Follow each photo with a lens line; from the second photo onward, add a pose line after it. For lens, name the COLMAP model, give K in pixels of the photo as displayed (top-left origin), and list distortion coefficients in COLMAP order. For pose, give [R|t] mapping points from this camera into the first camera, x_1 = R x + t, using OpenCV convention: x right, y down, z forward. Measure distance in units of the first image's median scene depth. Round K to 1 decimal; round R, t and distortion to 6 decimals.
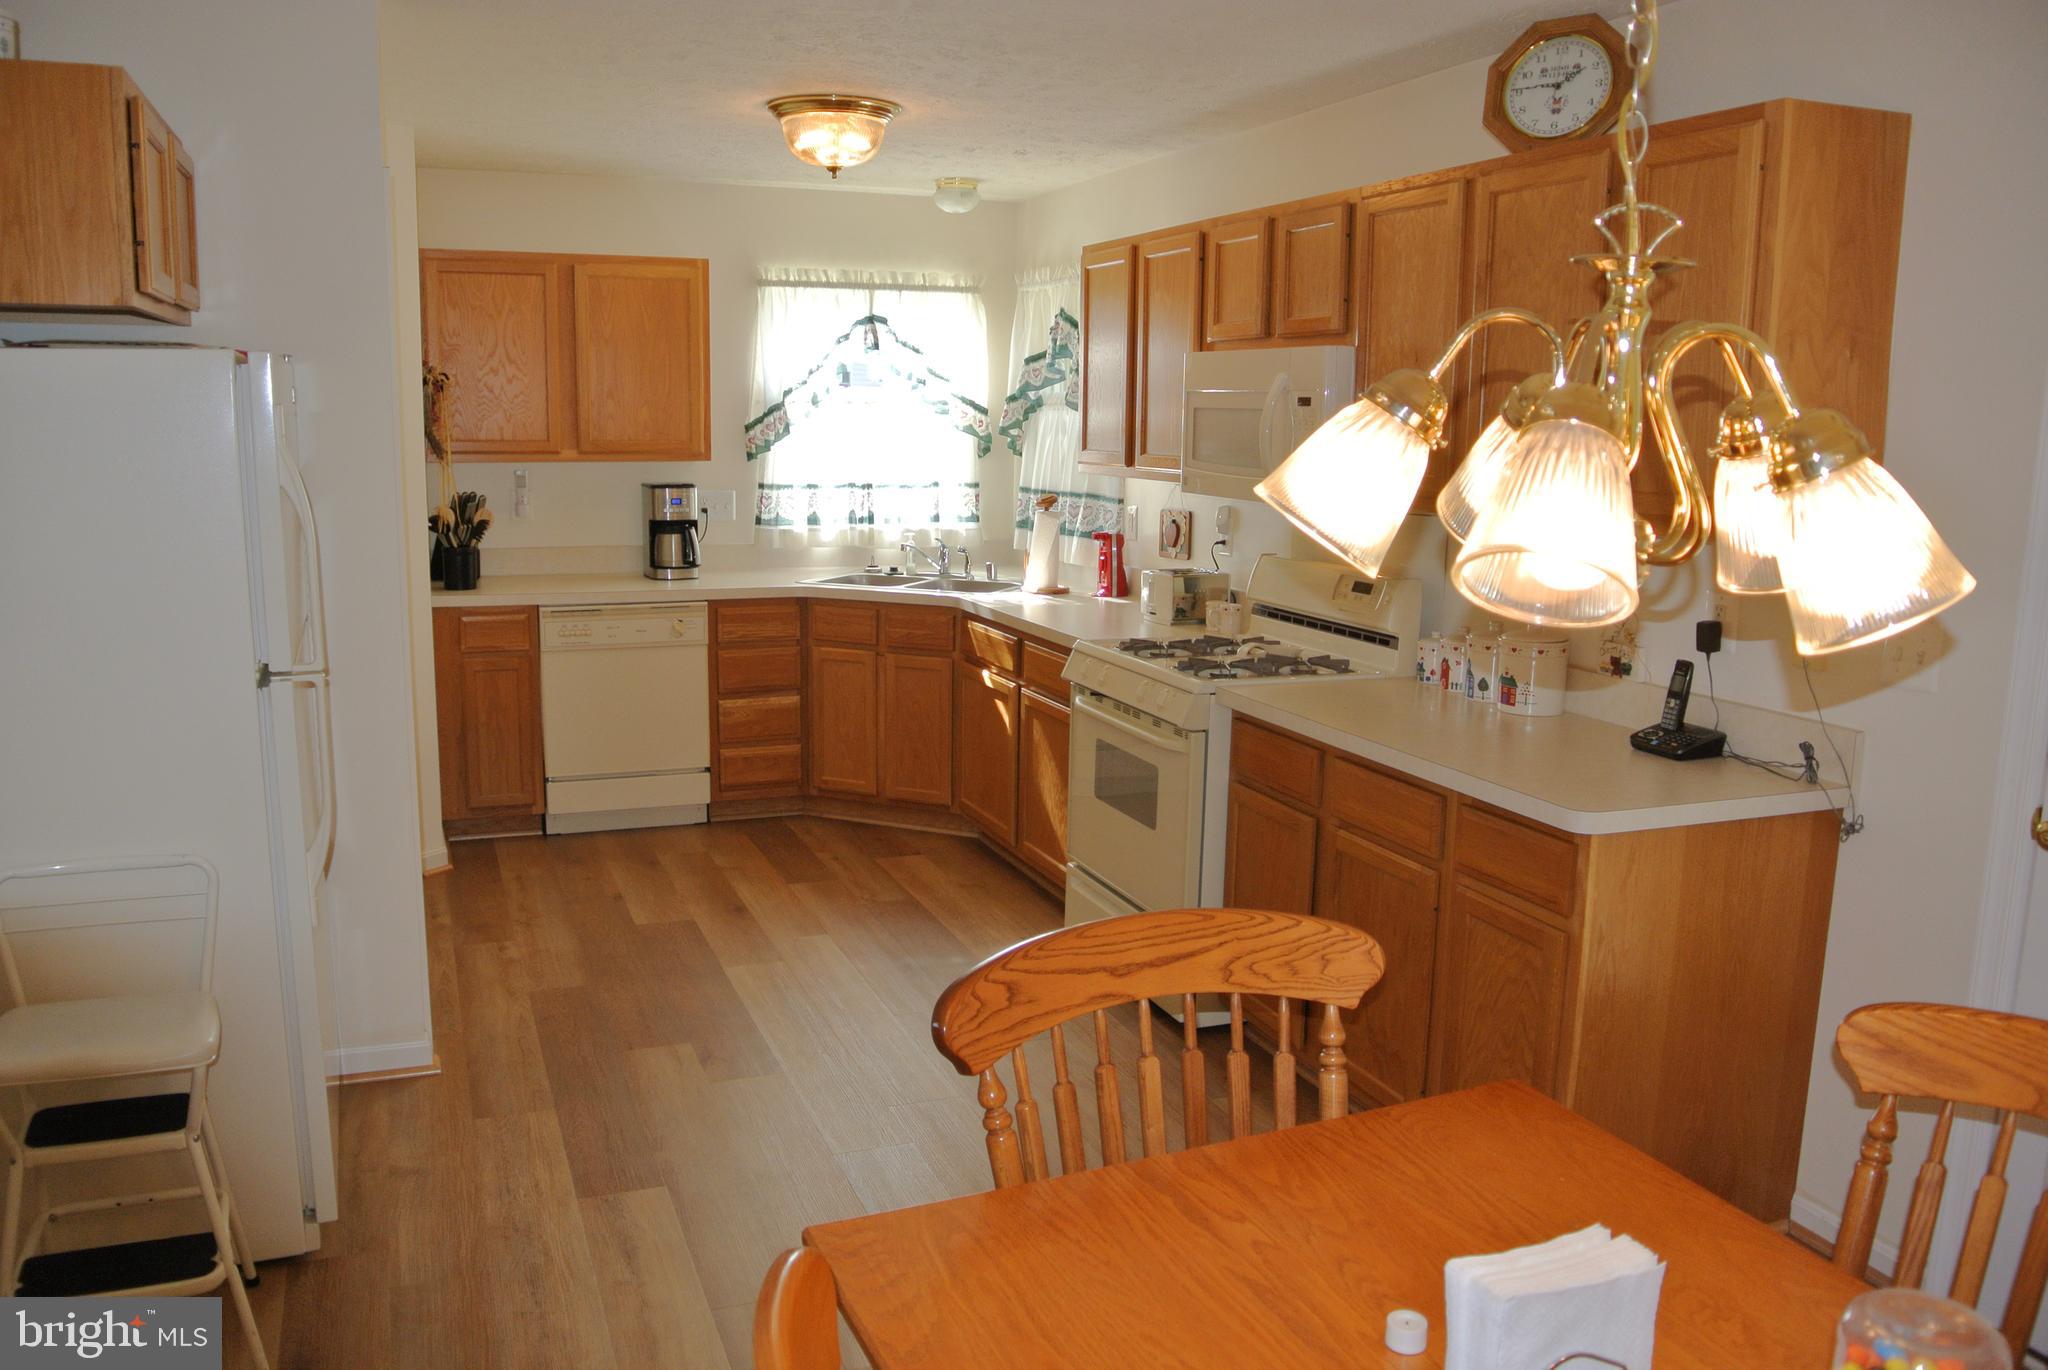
lens RADIAL K [[1585.1, 0, 1000.0], [0, 1585.1, 690.4], [0, 0, 1]] dist [-0.087069, 0.034782]
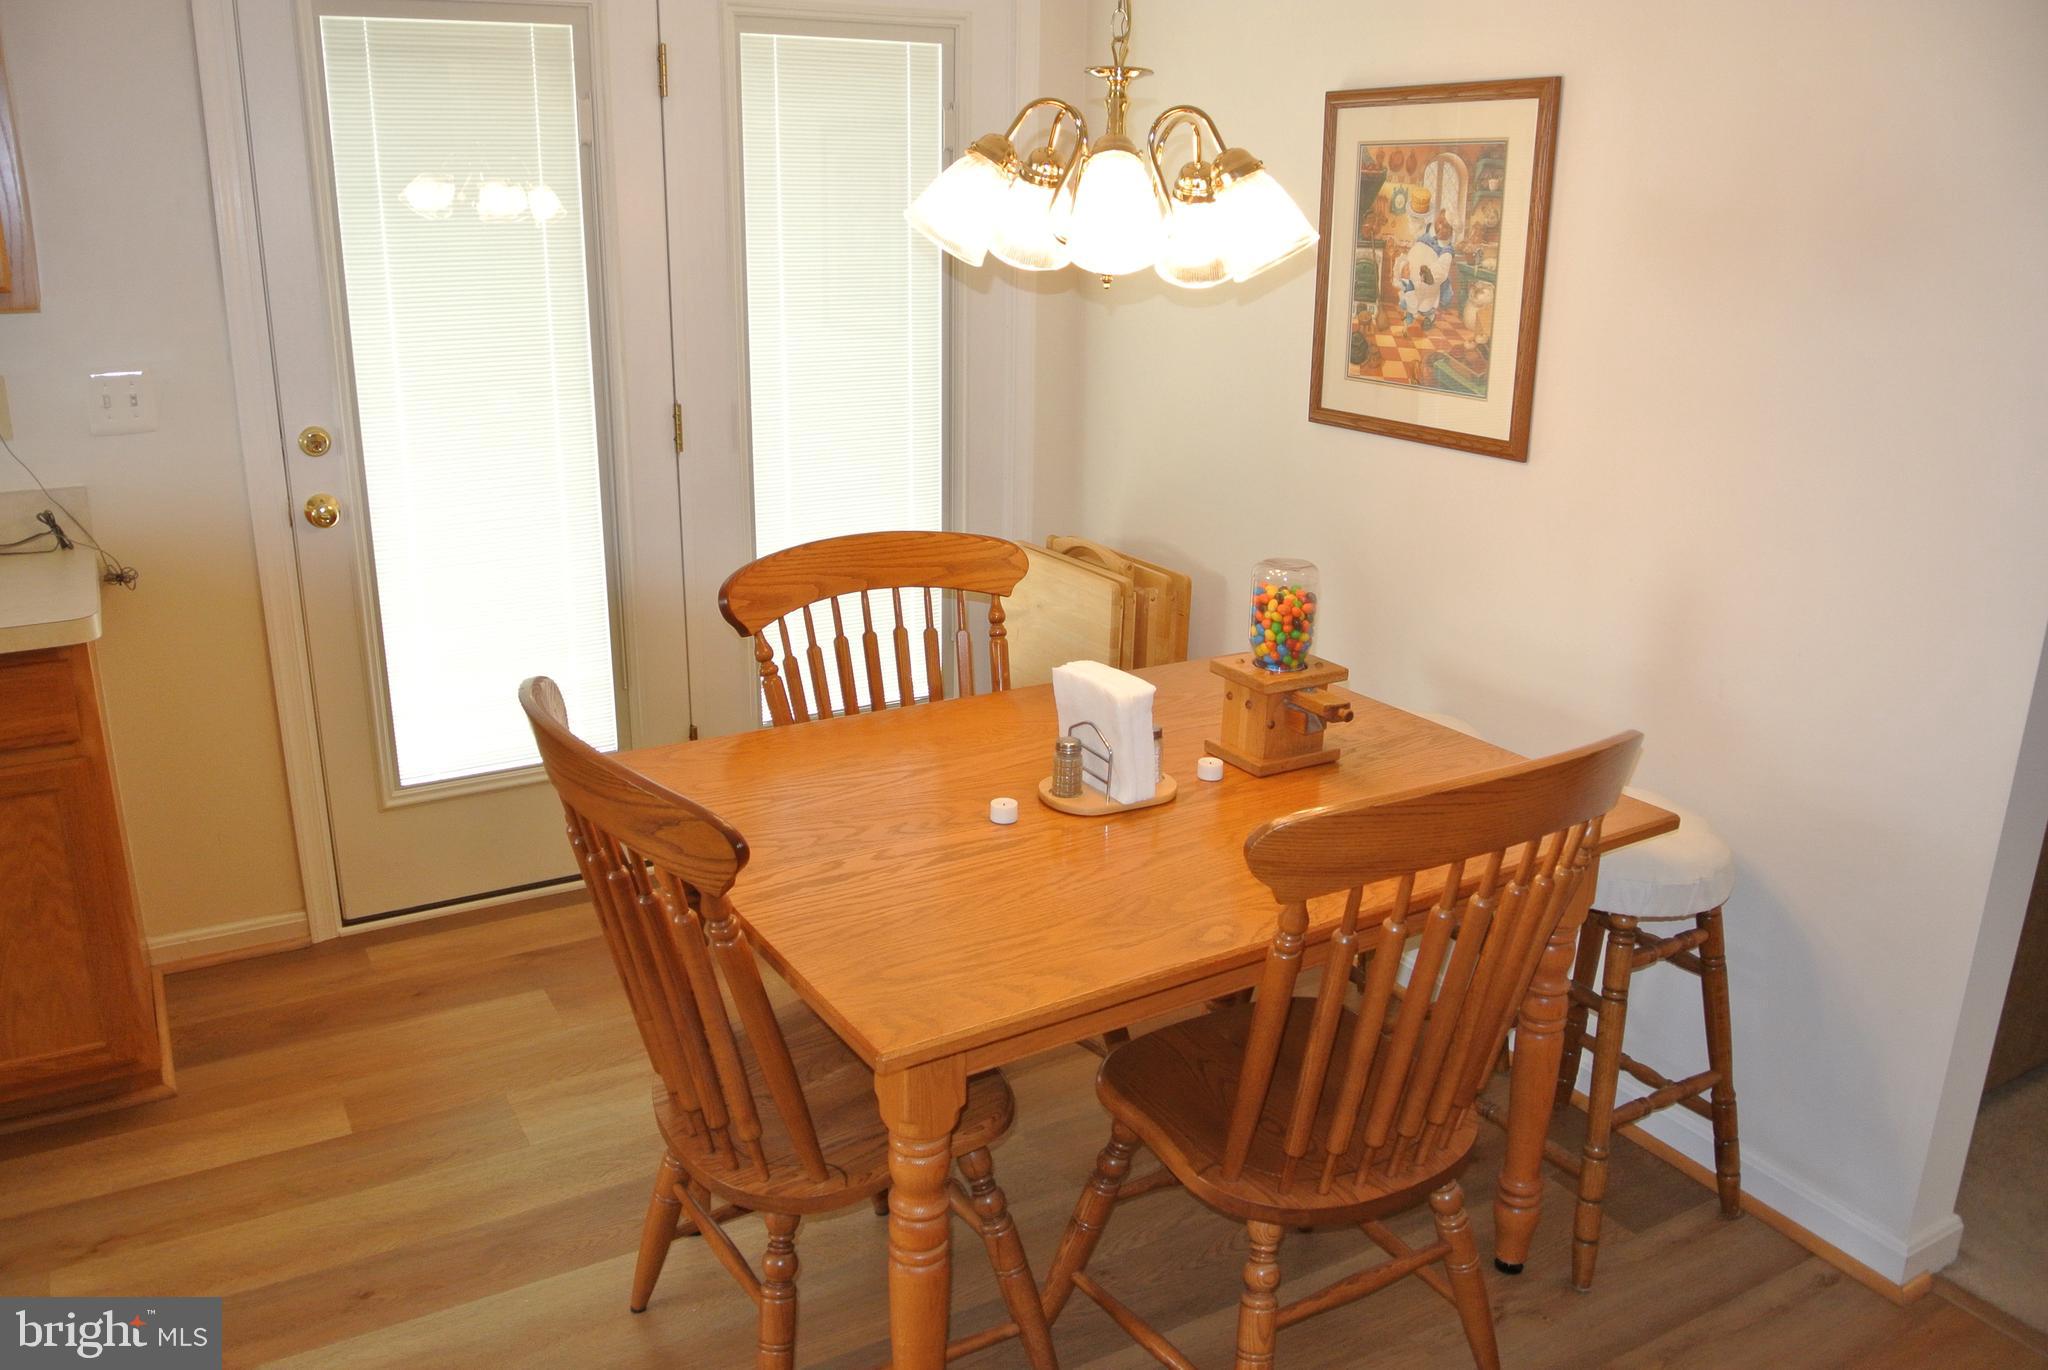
lens RADIAL K [[1585.1, 0, 1004.4], [0, 1585.1, 682.7], [0, 0, 1]] dist [-0.087069, 0.034782]
pose [[-0.164364, -0.307069, 0.937386, -0.267211], [0.160999, 0.929216, 0.332622, -0.046948], [-0.973172, 0.205589, -0.103292, 0.274616]]
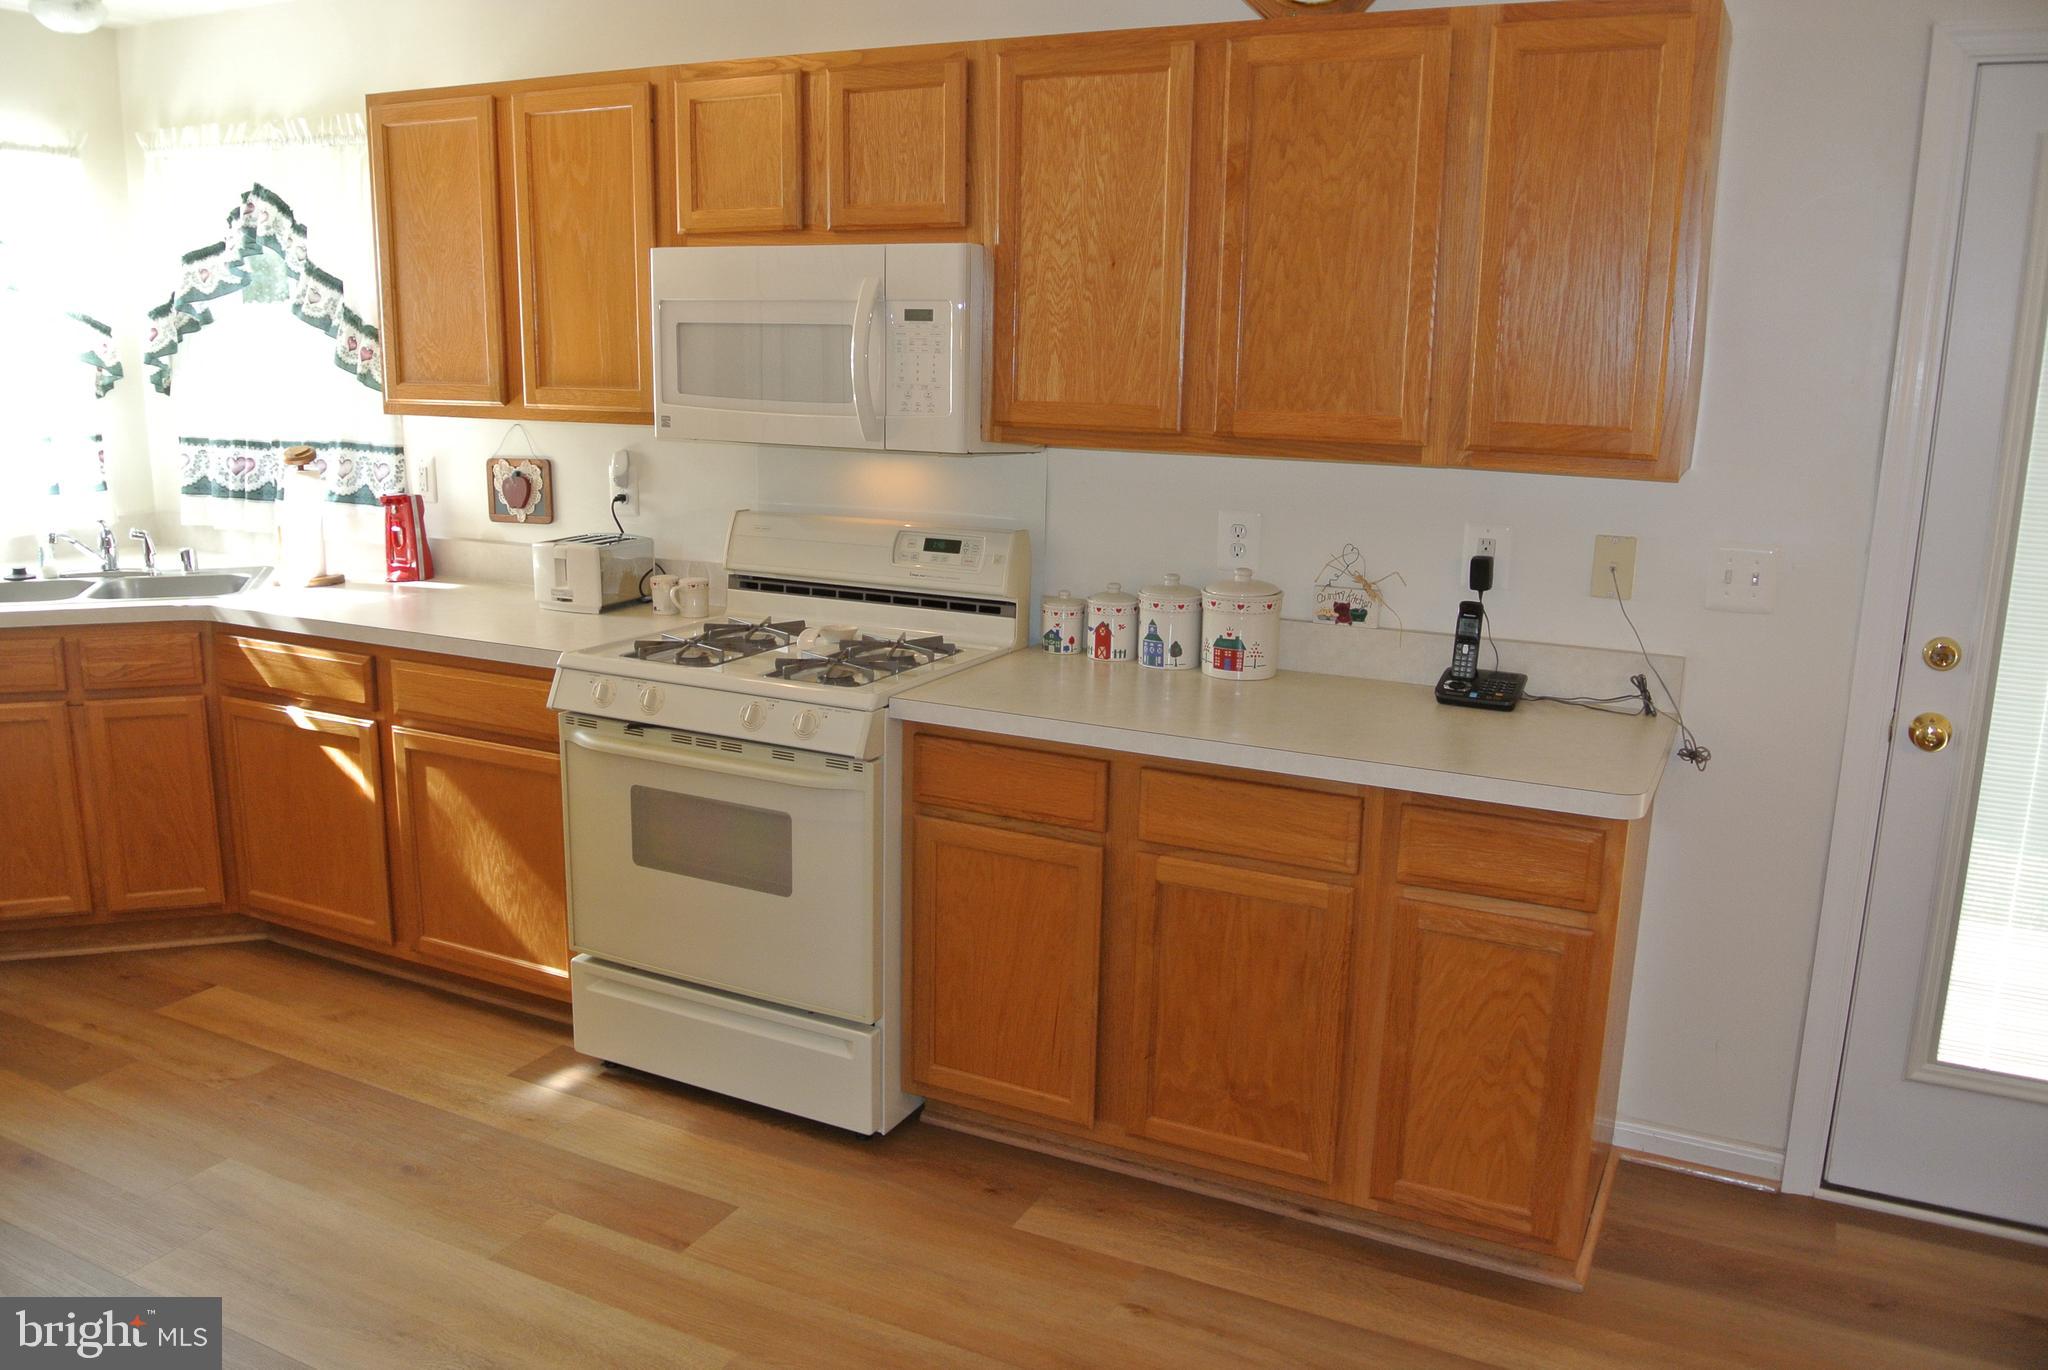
lens RADIAL K [[1585.1, 0, 993.0], [0, 1585.1, 694.3], [0, 0, 1]] dist [-0.087069, 0.034782]
pose [[0.742055, -0.149247, 0.653513, -0.218317], [0.110935, 0.988799, 0.099853, -0.050217], [-0.661096, -0.001599, 0.750300, 0.273249]]
